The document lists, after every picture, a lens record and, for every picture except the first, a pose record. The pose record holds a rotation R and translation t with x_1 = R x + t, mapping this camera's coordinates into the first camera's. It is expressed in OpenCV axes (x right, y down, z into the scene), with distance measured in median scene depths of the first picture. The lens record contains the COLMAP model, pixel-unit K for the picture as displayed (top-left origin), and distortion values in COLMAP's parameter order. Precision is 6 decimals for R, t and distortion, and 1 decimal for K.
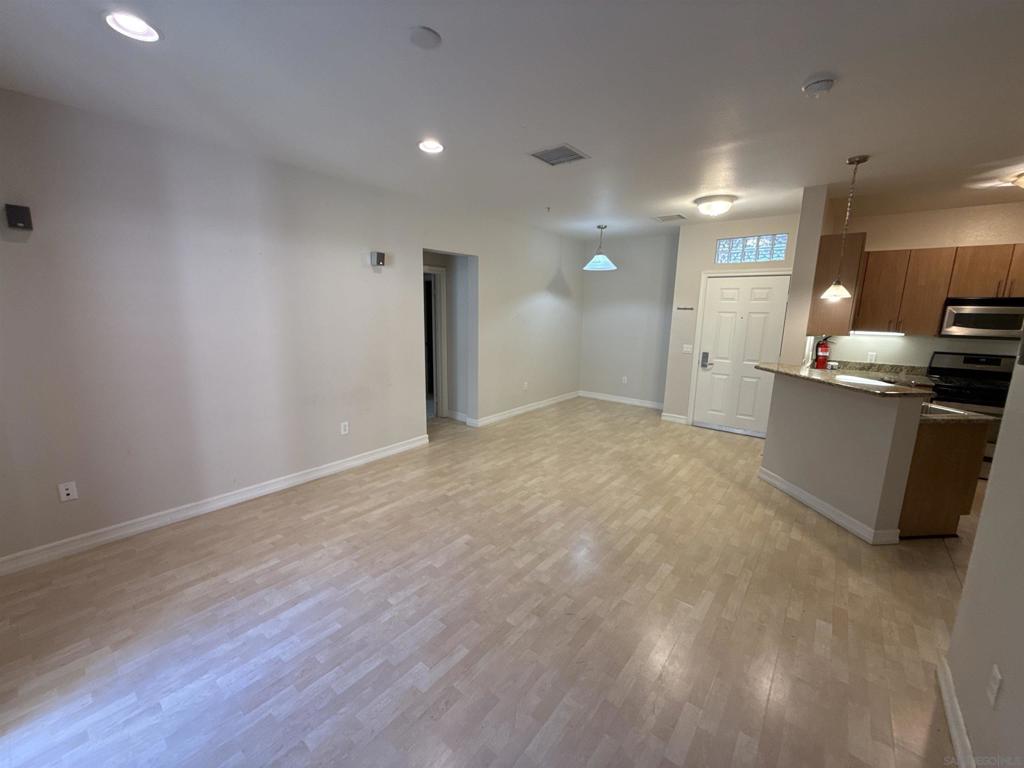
lens RADIAL K [[409.9, 0, 512.9], [0, 409.9, 382.1], [0, 0, 1]] dist [-0.000796, 0.000161]
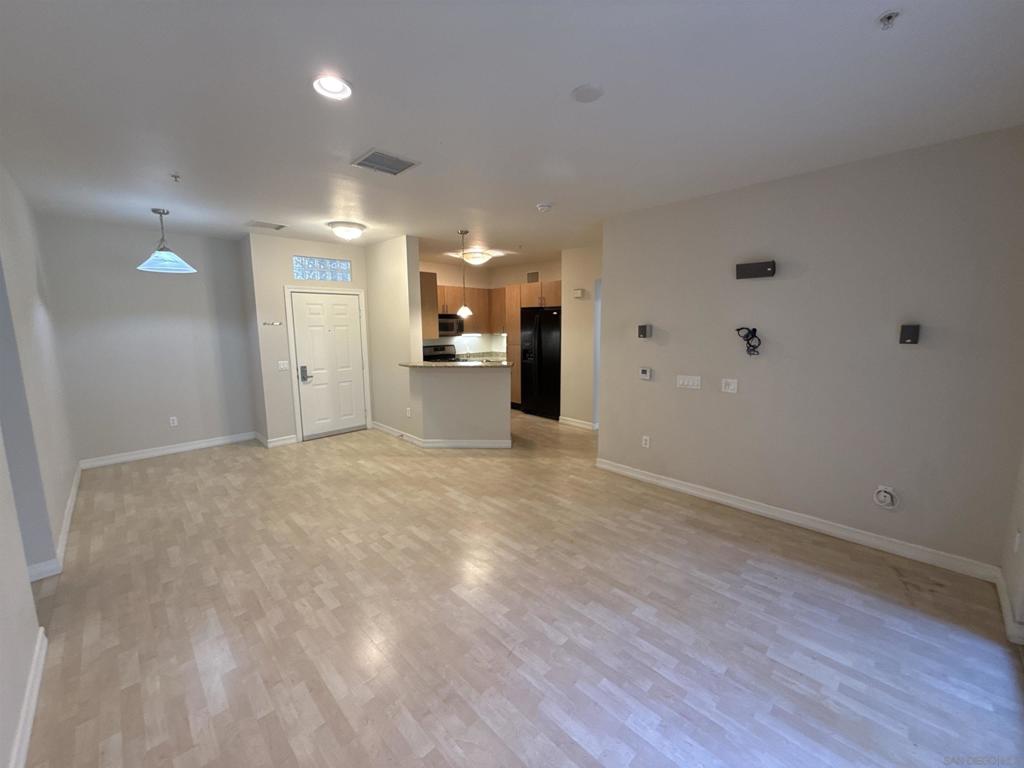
lens RADIAL K [[409.9, 0, 509.5], [0, 409.9, 379.7], [0, 0, 1]] dist [-0.000796, 0.000161]
pose [[0.114105, -0.154488, 0.981383, -0.655572], [0.187736, 0.973390, 0.131402, -0.108462], [-0.975569, 0.169248, 0.140072, 0.515370]]
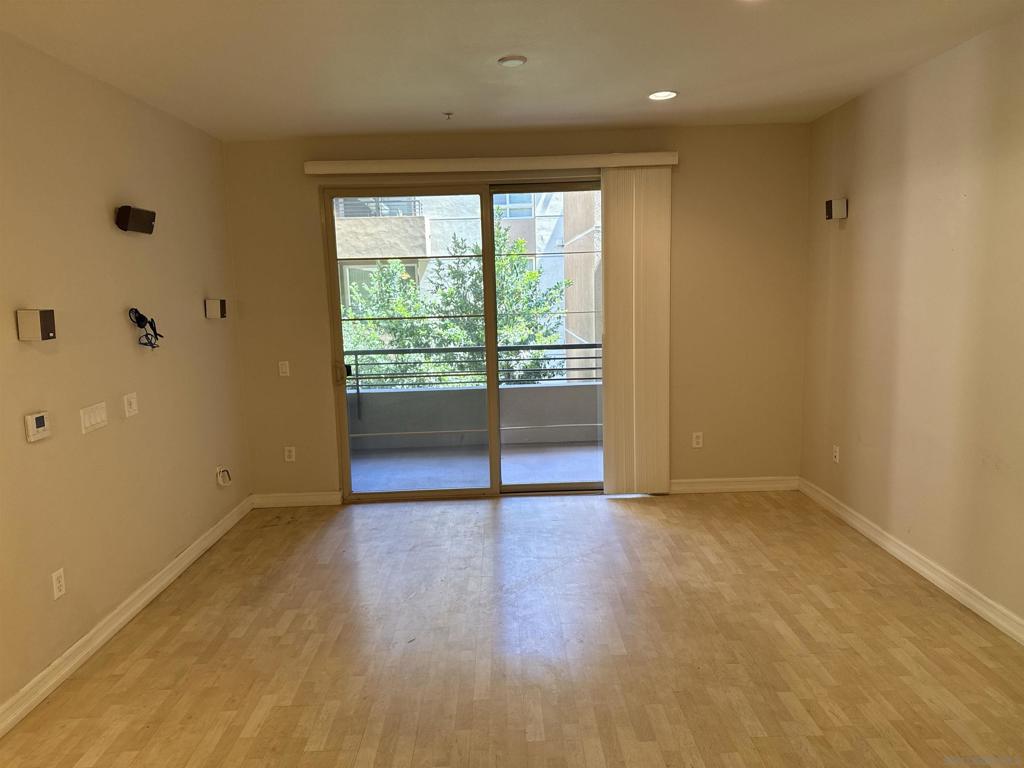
lens RADIAL K [[712.5, 0, 508.0], [0, 712.5, 377.8], [0, 0, 1]] dist [0.026653, -0.022309]
pose [[-0.767924, 0.089489, -0.634259, 0.504466], [-0.100512, 0.961091, 0.257296, -0.216664], [0.632605, 0.261335, -0.729050, 1.175626]]
